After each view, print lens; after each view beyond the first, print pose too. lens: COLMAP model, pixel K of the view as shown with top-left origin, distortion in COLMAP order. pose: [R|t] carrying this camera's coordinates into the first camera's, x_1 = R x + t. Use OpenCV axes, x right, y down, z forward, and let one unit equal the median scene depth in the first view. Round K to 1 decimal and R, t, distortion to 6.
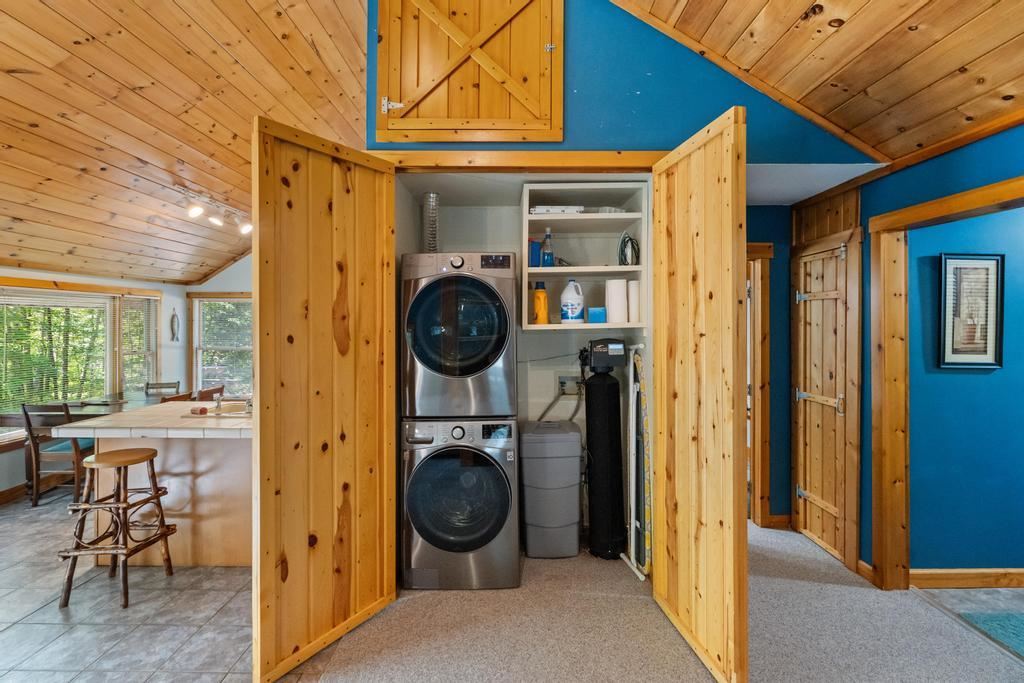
lens RADIAL K [[474.0, 0, 511.5], [0, 474.0, 320.5], [0, 0, 1]] dist [0.000616, -0.001234]
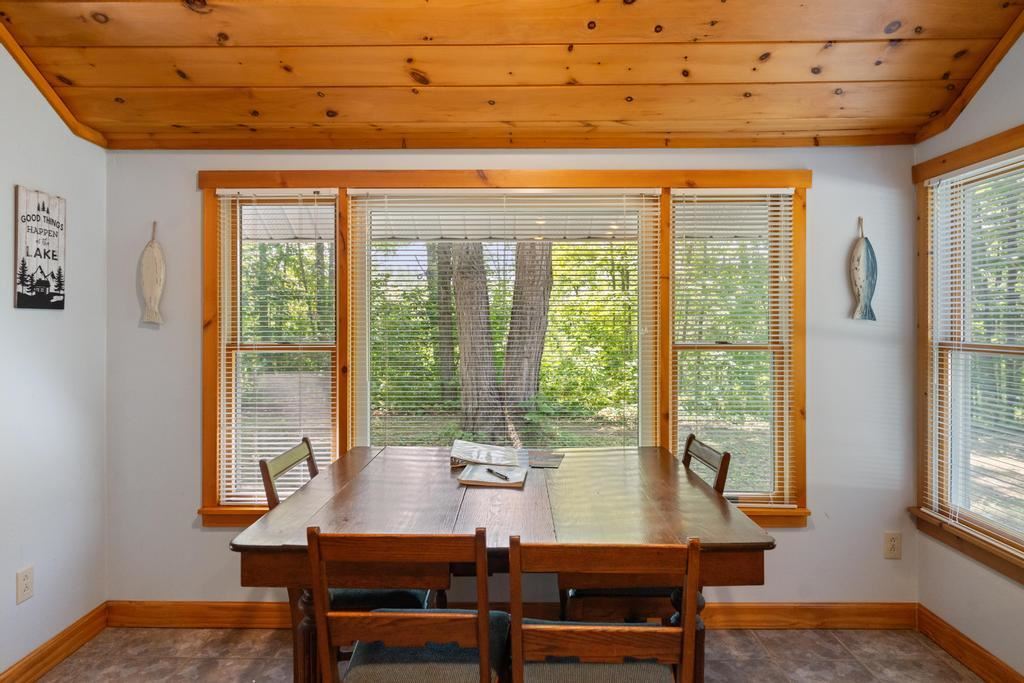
lens RADIAL K [[572.0, 0, 515.1], [0, 572.0, 319.6], [0, 0, 1]] dist [-0.001468, 0.000287]
pose [[-0.005916, -0.000072, -0.999982, -0.448471], [0.005292, 0.999986, -0.000104, 0.060433], [0.999968, -0.005293, -0.005916, 1.084252]]
